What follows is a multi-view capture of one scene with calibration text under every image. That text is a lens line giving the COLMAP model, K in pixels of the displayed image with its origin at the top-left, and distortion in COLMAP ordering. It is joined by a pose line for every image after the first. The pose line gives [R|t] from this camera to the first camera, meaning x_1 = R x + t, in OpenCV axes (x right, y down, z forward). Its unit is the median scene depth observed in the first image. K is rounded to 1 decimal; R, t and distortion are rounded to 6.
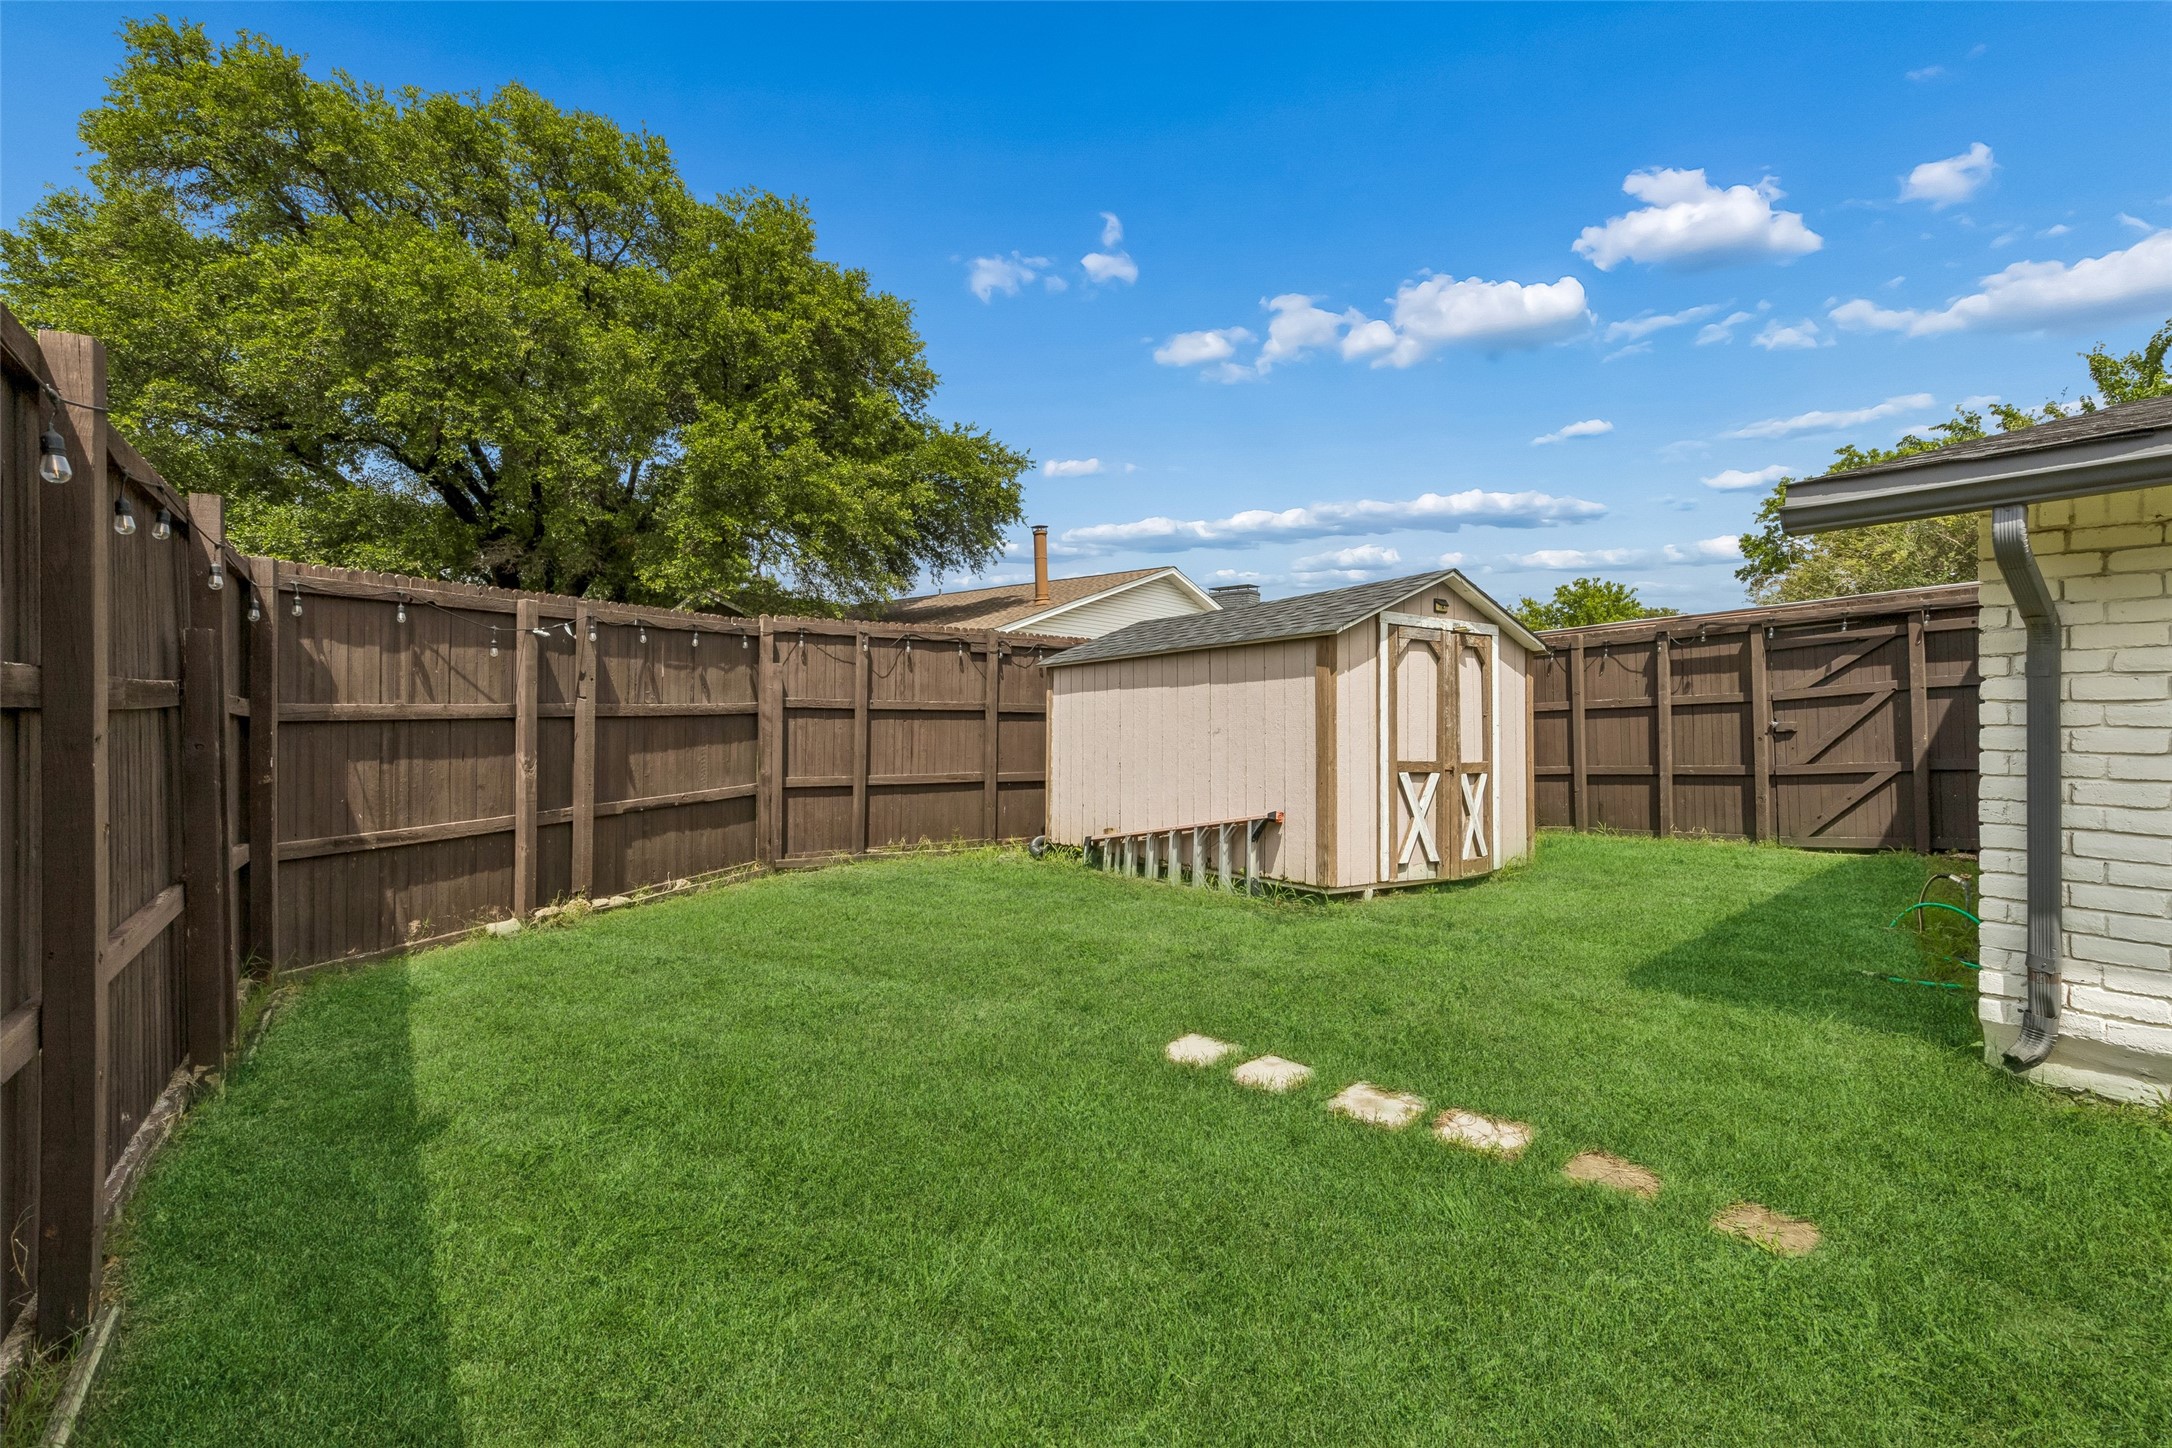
lens RADIAL K [[985.9, 0, 1083.0], [0, 985.9, 727.3], [0, 0, 1]] dist [0.006395, -0.000213]
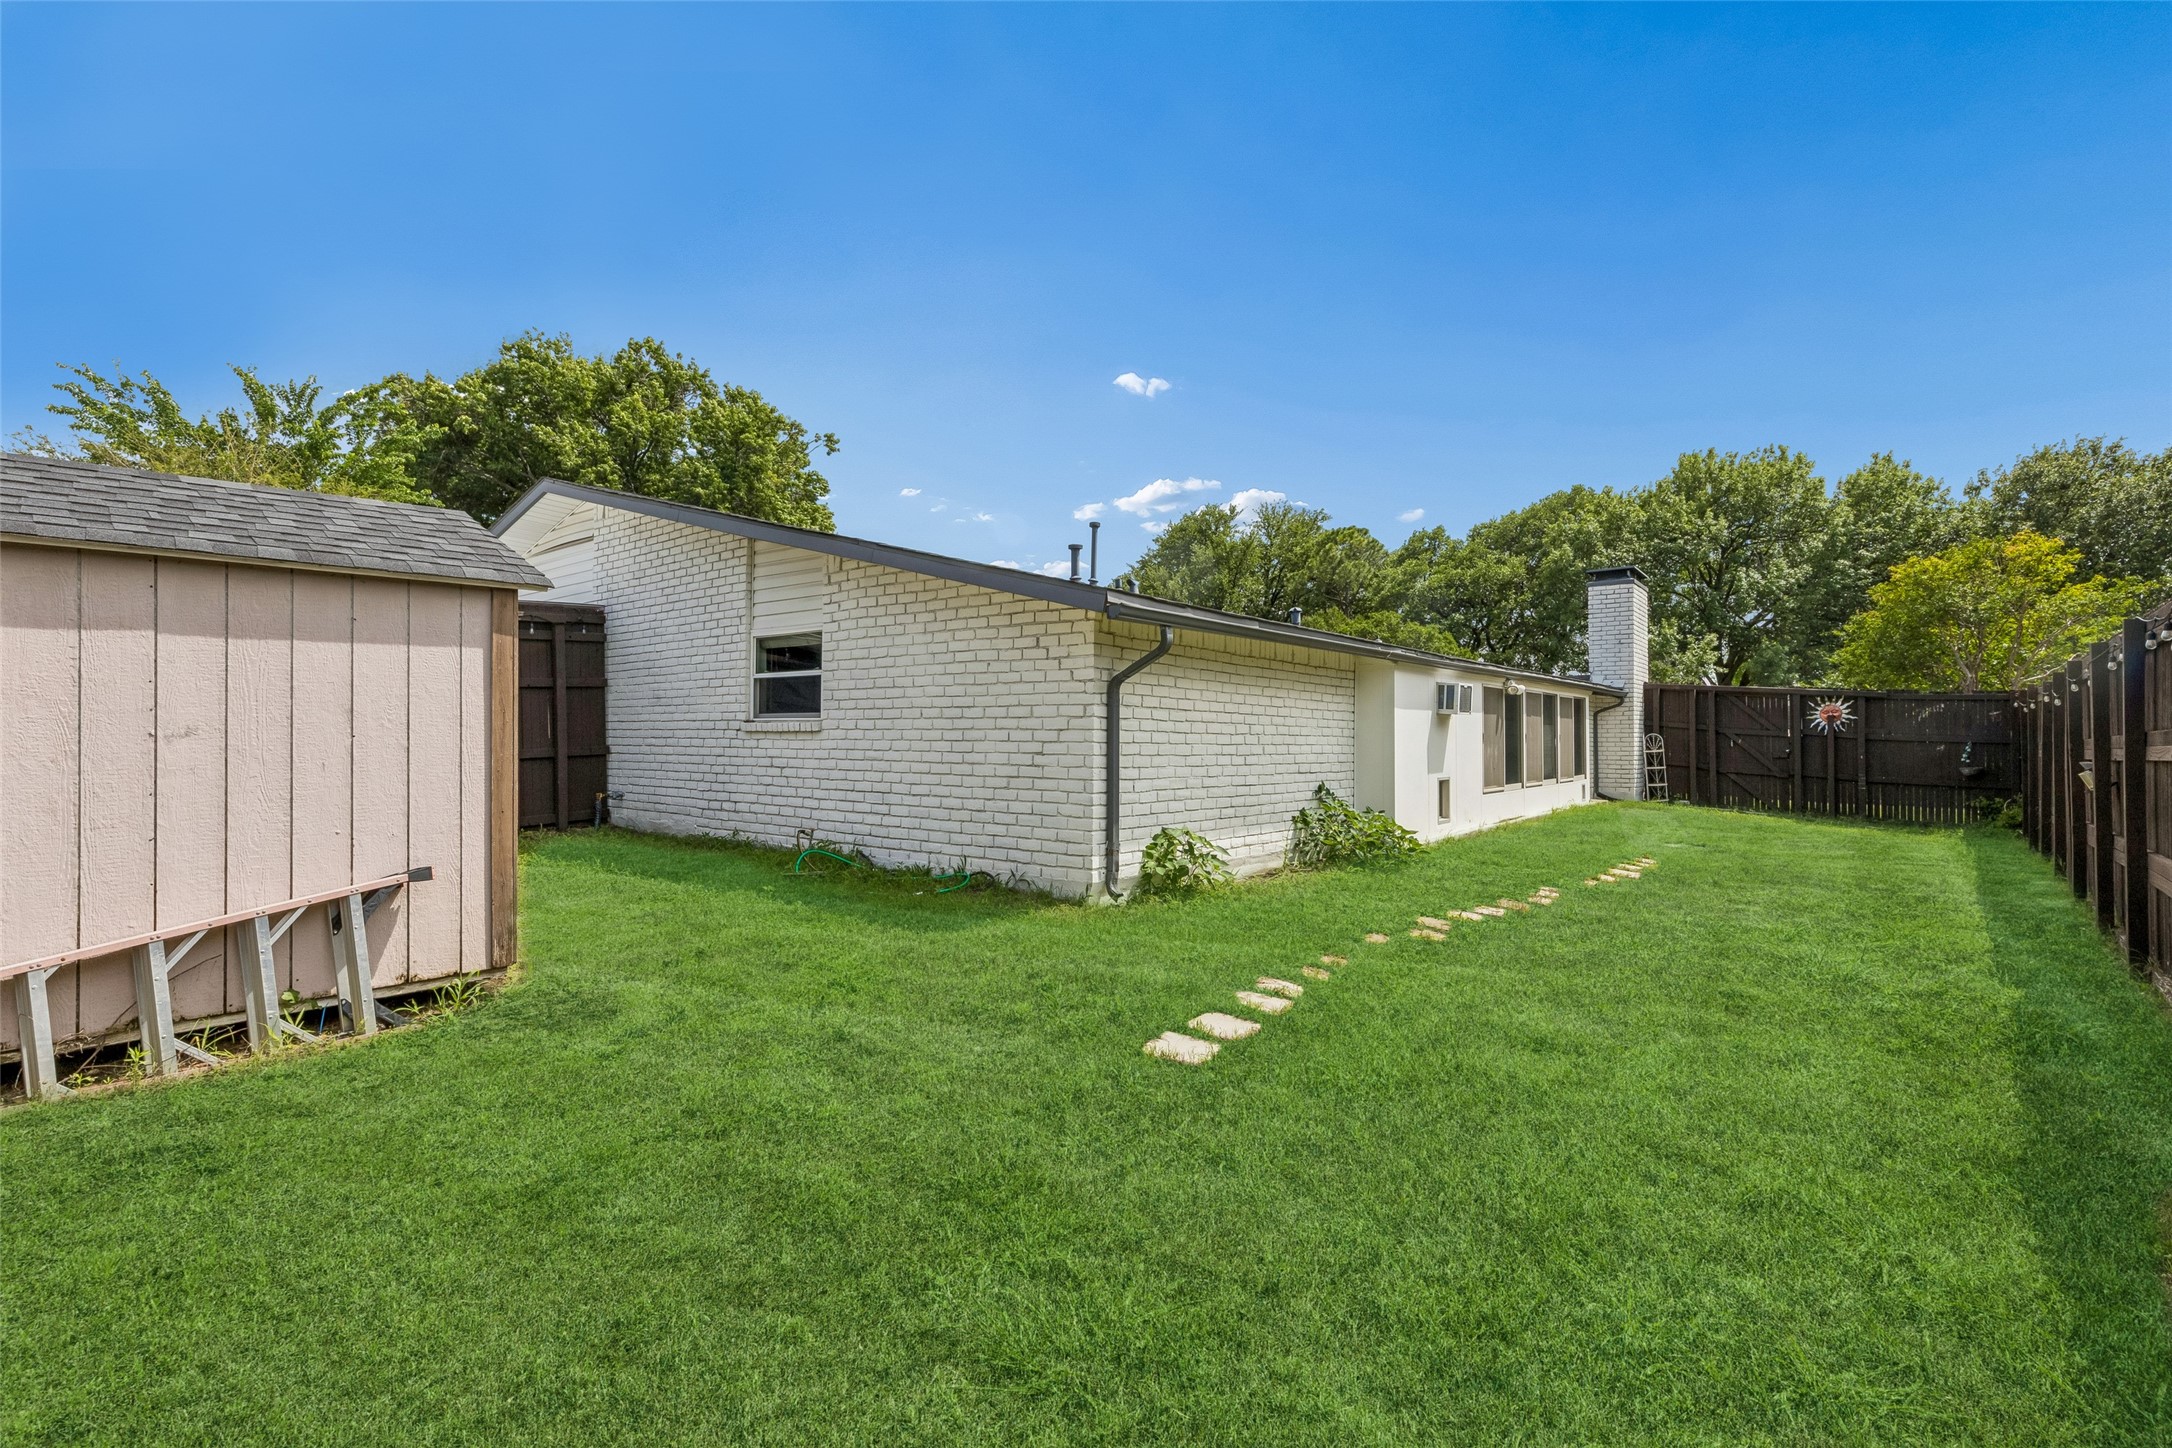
lens RADIAL K [[985.9, 0, 1083.0], [0, 985.9, 727.3], [0, 0, 1]] dist [0.006395, -0.000213]
pose [[-0.227280, -0.000840, 0.973829, -0.470844], [-0.003468, 0.999994, 0.000053, 0.000310], [-0.973823, -0.003365, -0.227282, 0.745331]]
